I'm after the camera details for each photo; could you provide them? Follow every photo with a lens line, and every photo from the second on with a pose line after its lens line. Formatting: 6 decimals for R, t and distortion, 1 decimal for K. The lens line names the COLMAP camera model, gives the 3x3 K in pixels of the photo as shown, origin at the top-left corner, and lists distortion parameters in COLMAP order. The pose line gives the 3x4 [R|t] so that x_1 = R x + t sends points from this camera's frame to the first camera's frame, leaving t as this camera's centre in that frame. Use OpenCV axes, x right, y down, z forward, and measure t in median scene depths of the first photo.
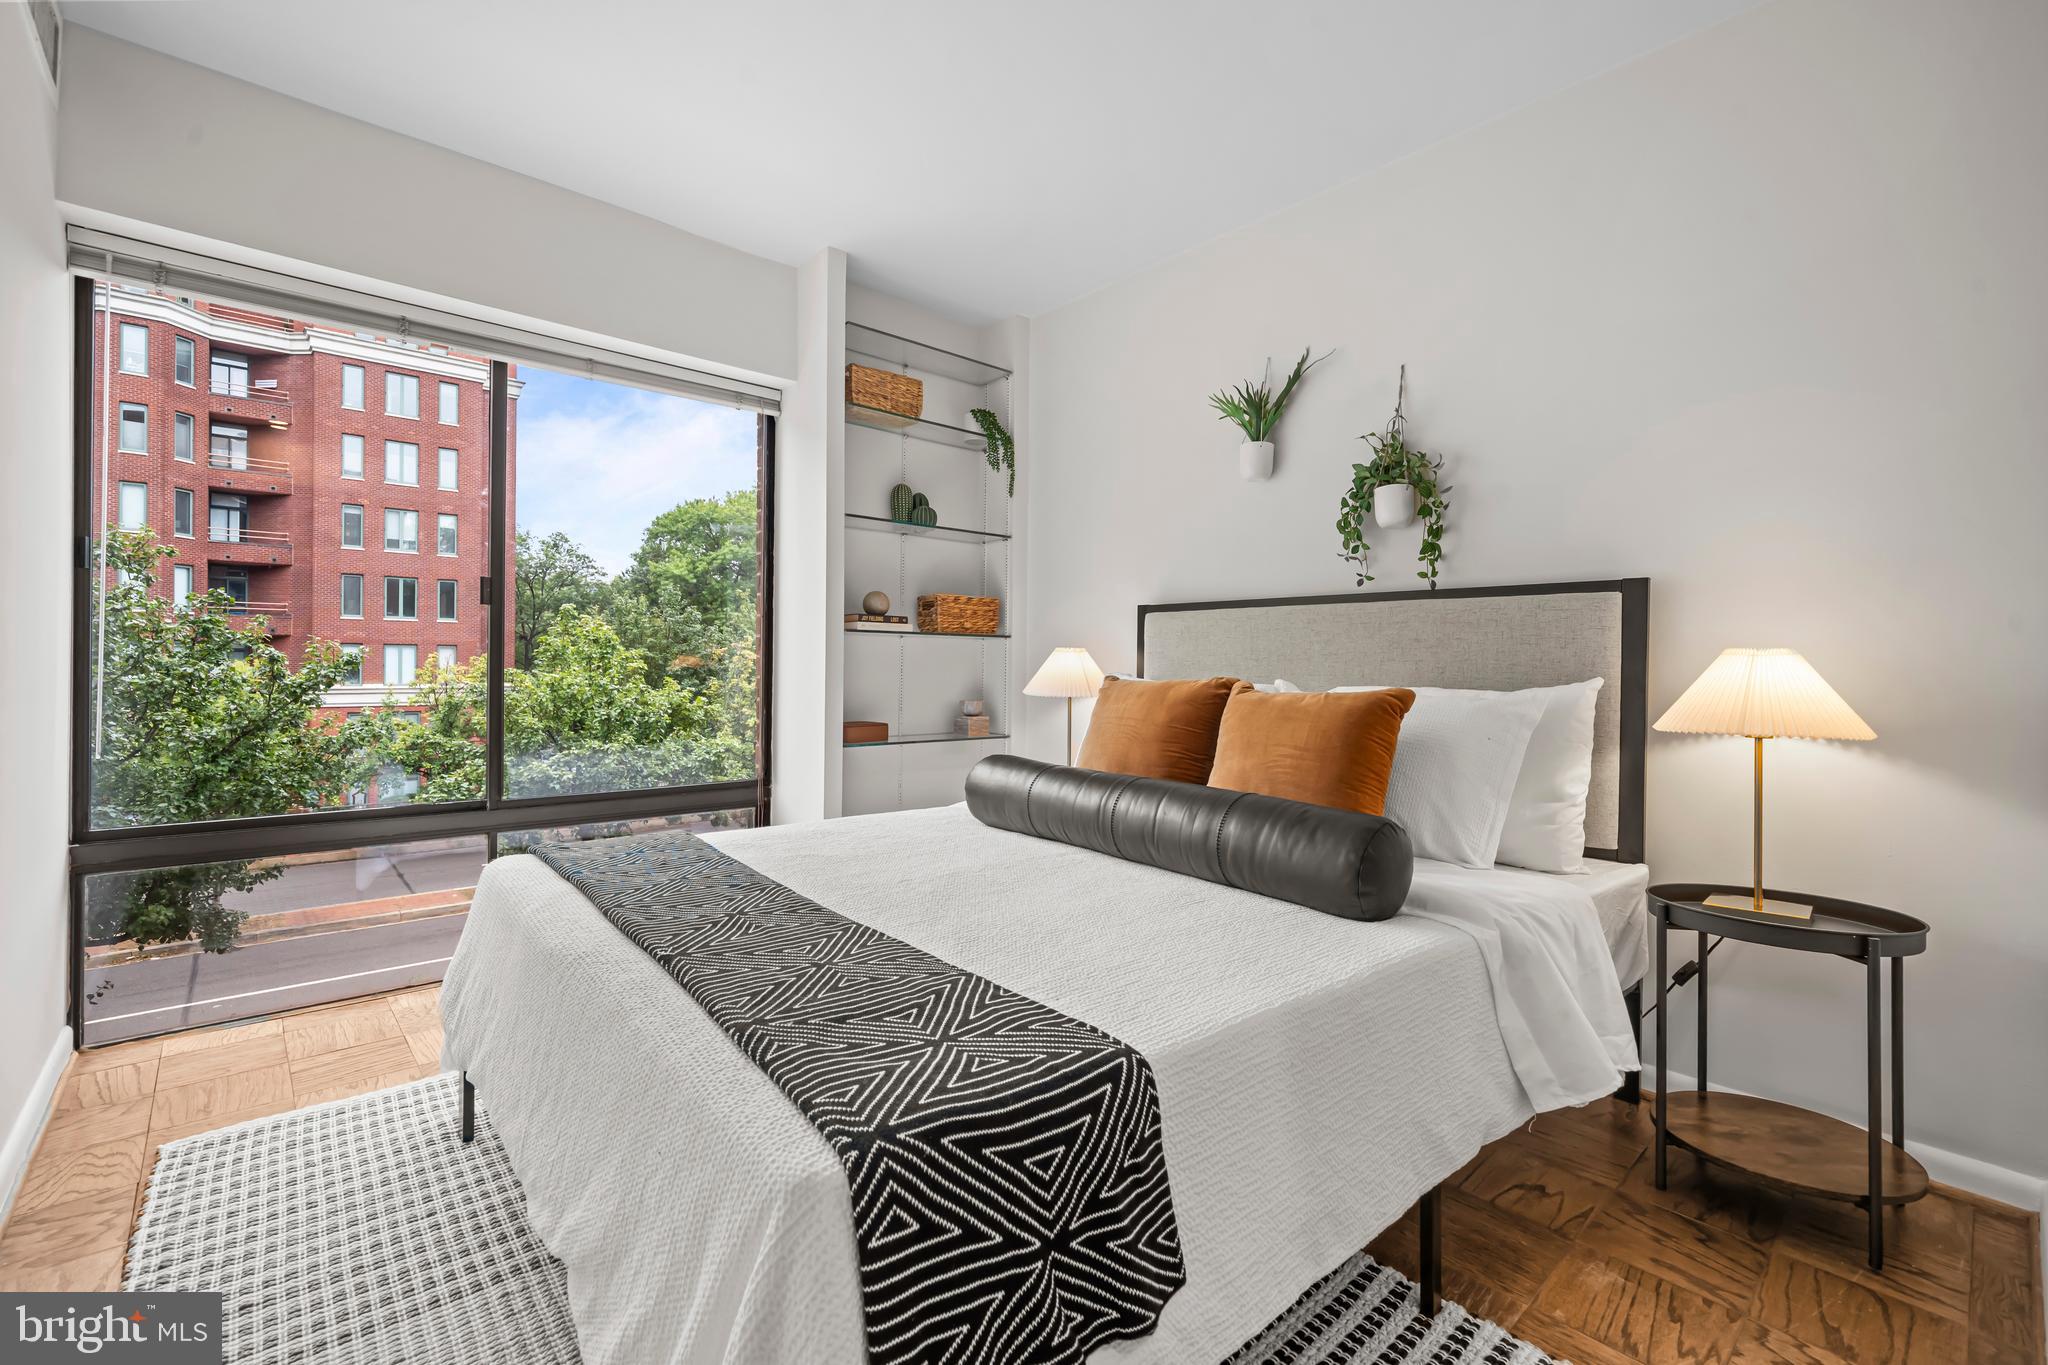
lens RADIAL K [[882.3, 0, 1028.3], [0, 882.3, 663.1], [0, 0, 1]] dist [0.000673, -0.000030]
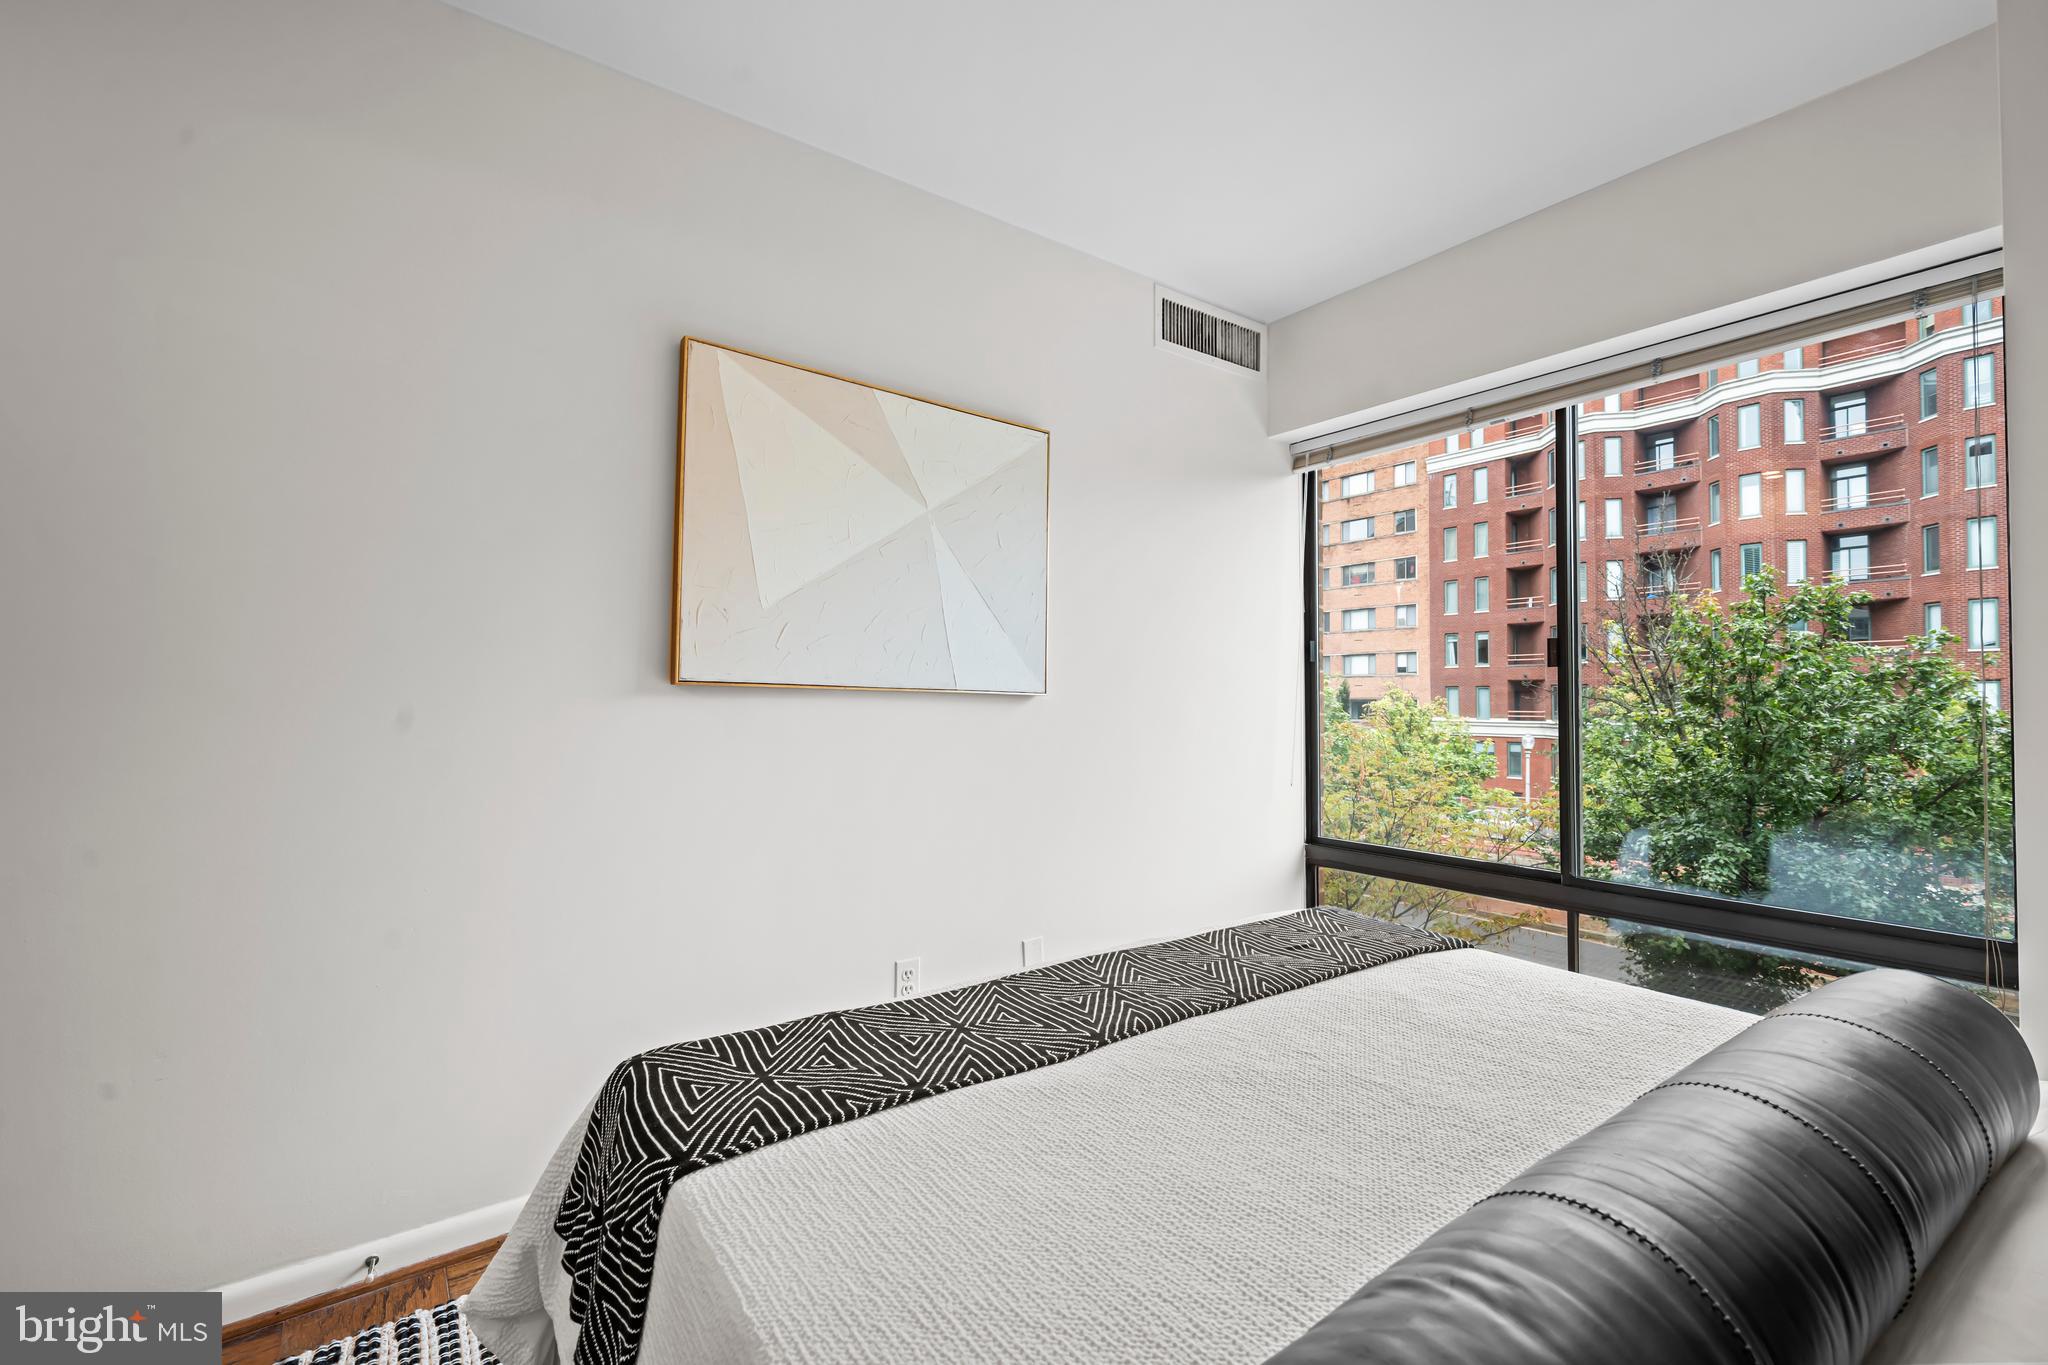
lens RADIAL K [[879.2, 0, 1025.6], [0, 879.2, 662.6], [0, 0, 1]] dist [0.000657, 0.000046]
pose [[-0.087976, -0.049438, -0.994895, 0.381518], [0.004014, 0.998742, -0.049984, -0.025608], [0.996115, -0.008391, -0.087667, 0.514644]]
